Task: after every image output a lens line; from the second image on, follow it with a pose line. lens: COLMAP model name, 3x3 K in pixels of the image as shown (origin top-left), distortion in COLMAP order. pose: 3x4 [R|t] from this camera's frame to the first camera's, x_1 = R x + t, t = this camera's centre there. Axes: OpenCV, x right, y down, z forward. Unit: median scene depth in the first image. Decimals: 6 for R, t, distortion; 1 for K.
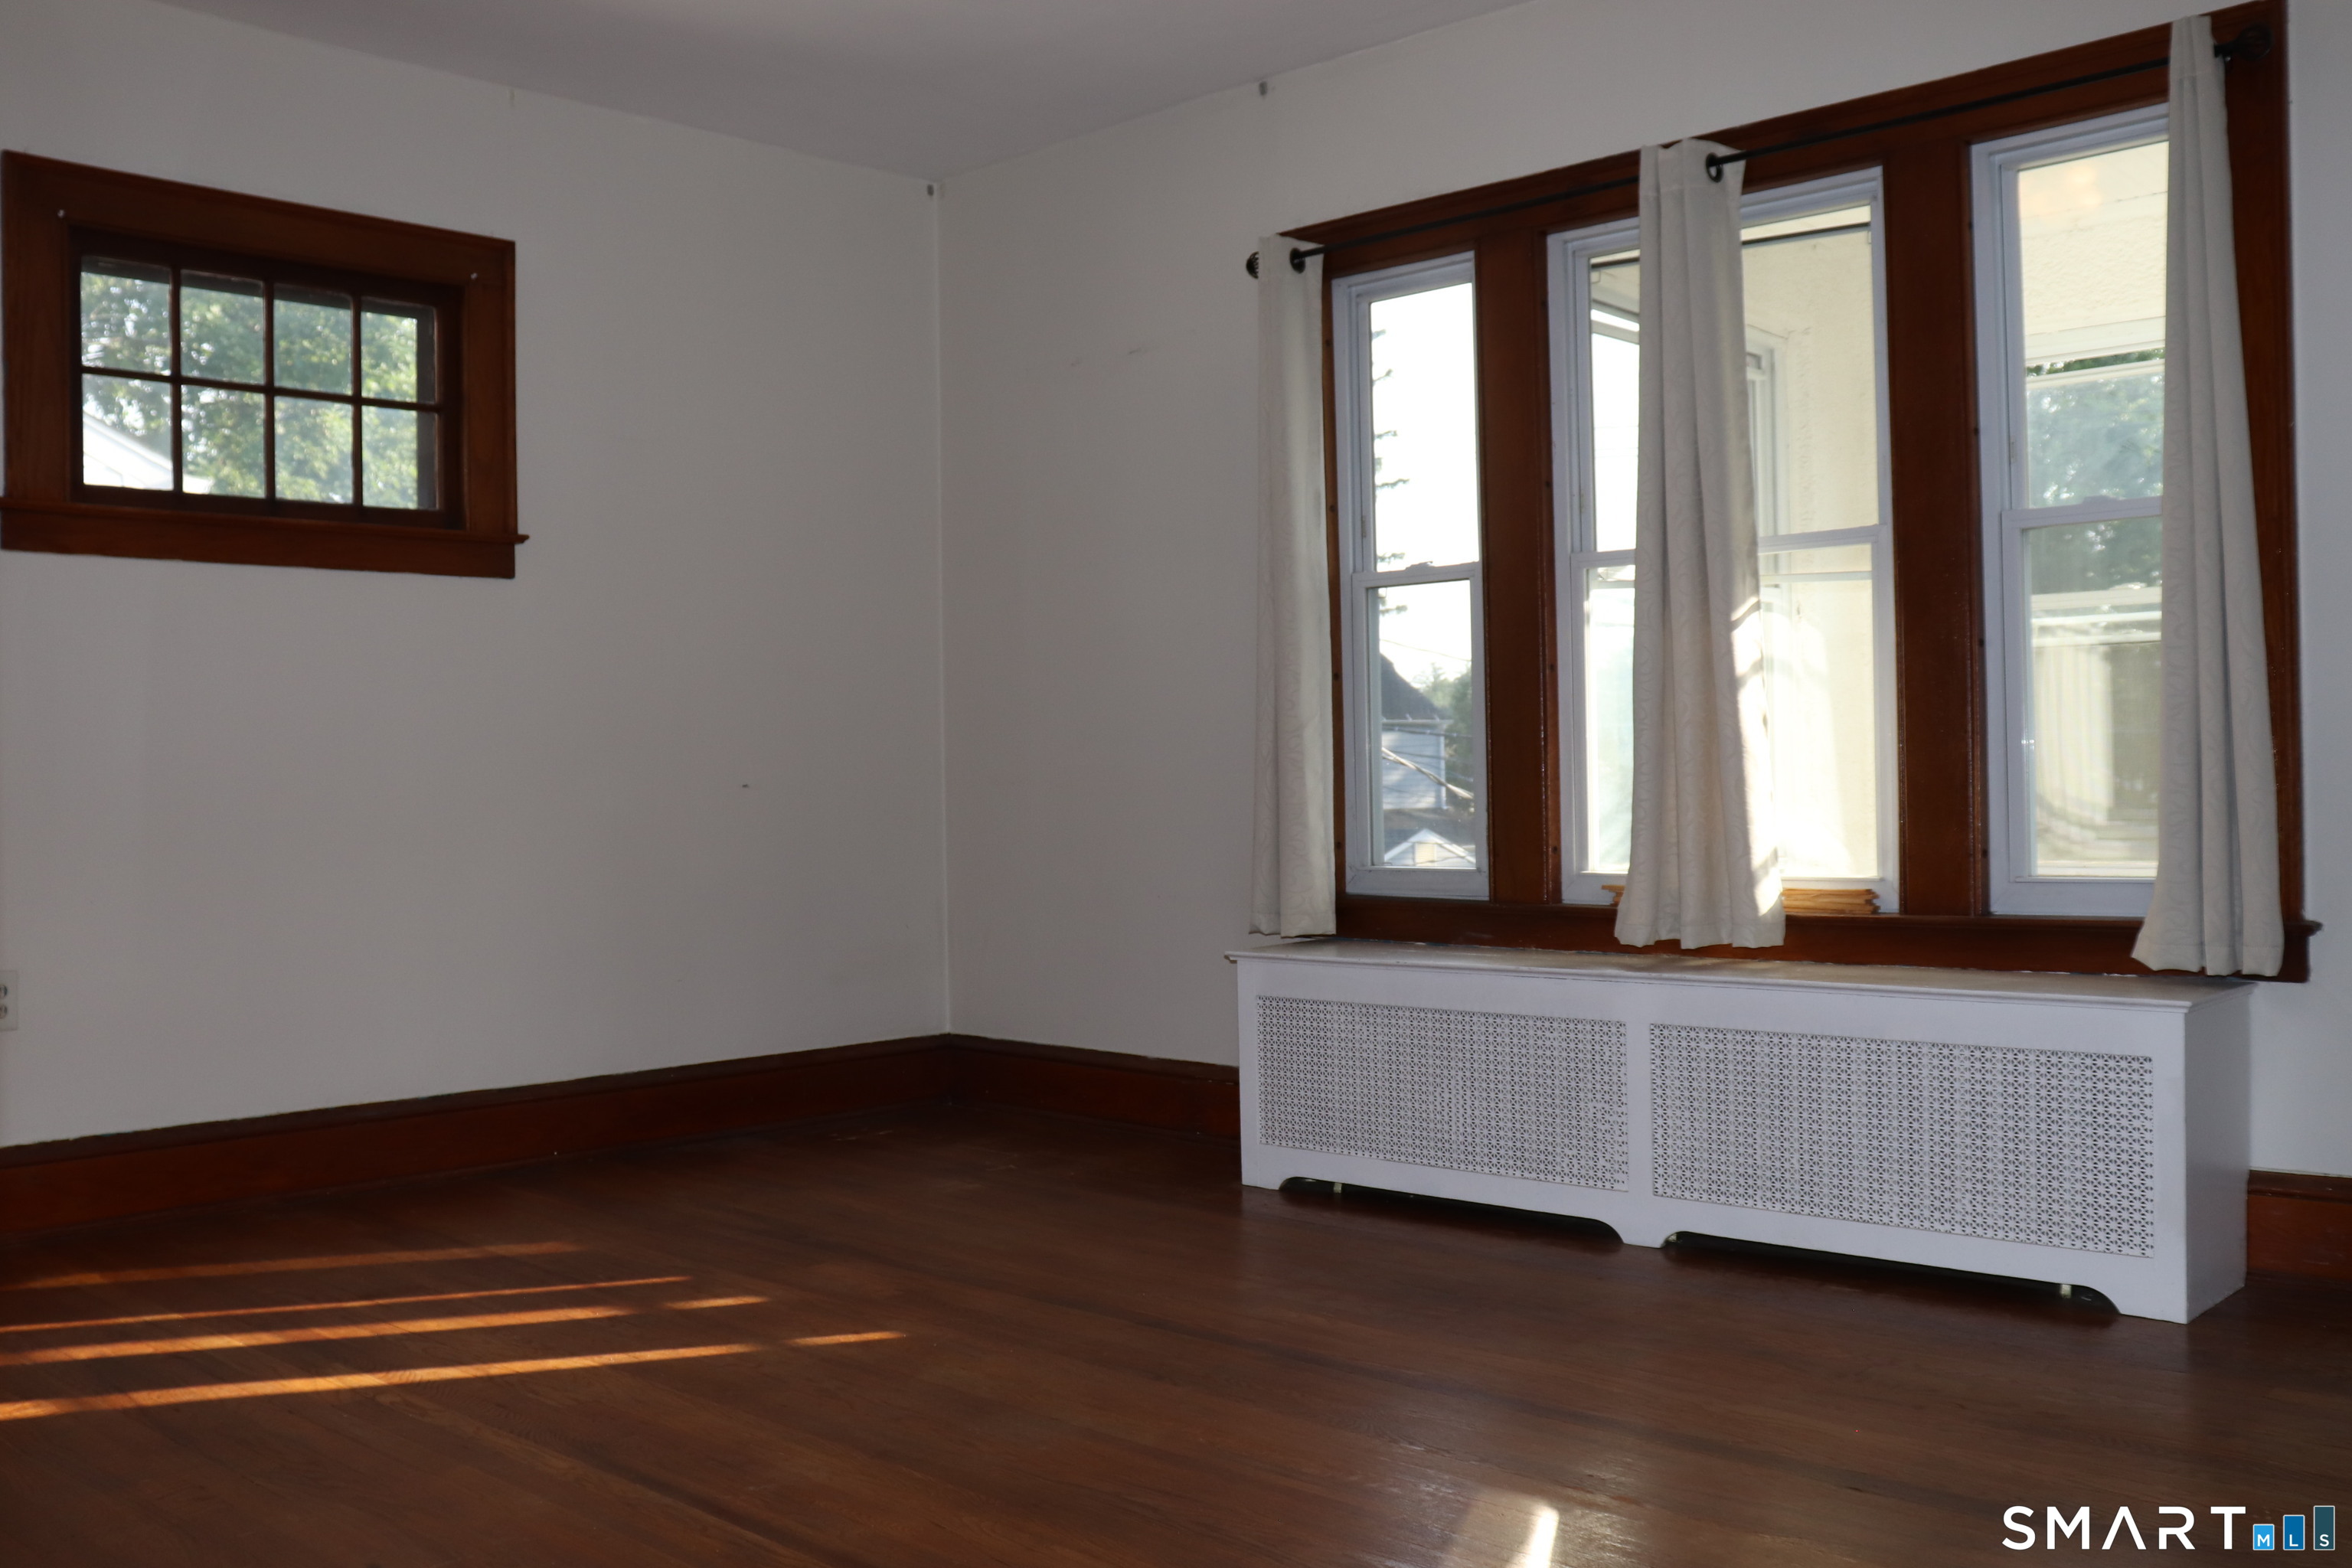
lens RADIAL K [[2159.7, 0, 1176.0], [0, 2159.7, 784.0], [0, 0, 1]] dist [-0.111677, 0.166041]
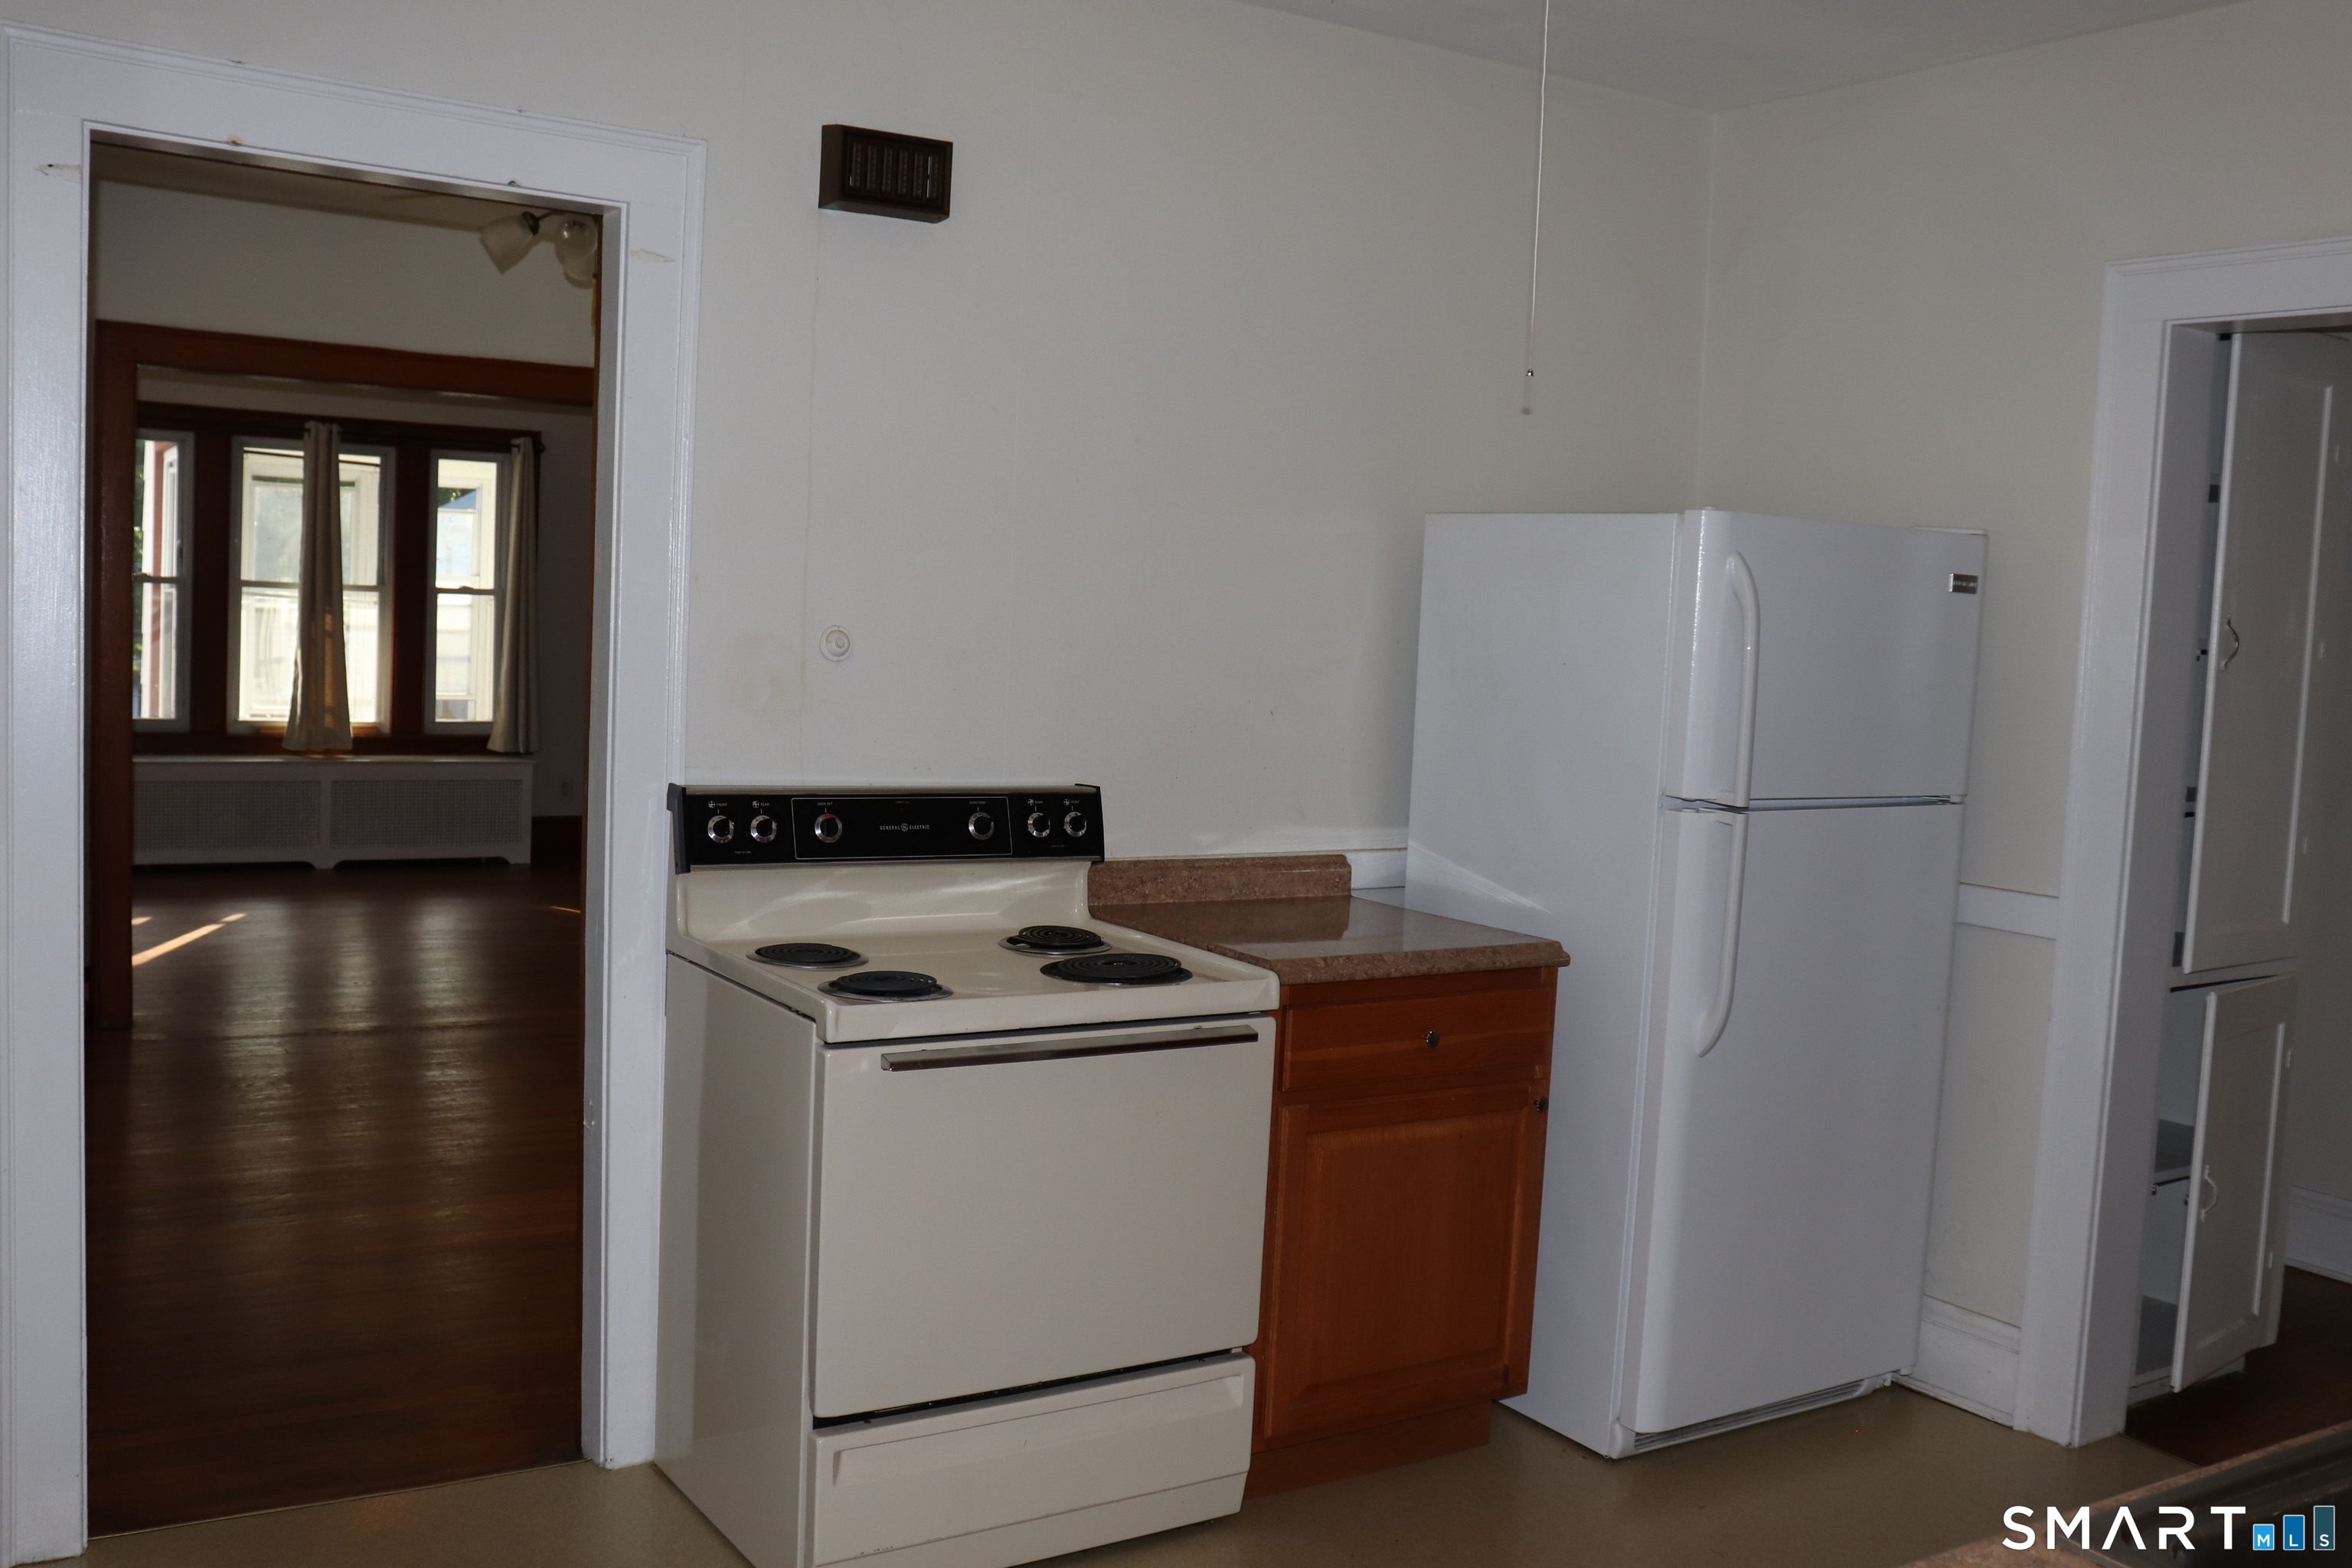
lens RADIAL K [[2159.7, 0, 1176.0], [0, 2159.7, 784.0], [0, 0, 1]] dist [-0.111677, 0.166041]
pose [[0.227283, -0.051346, 0.972474, -1.988819], [-0.054137, 0.996399, 0.065262, -0.100815], [-0.972323, -0.067480, 0.223685, -0.526062]]
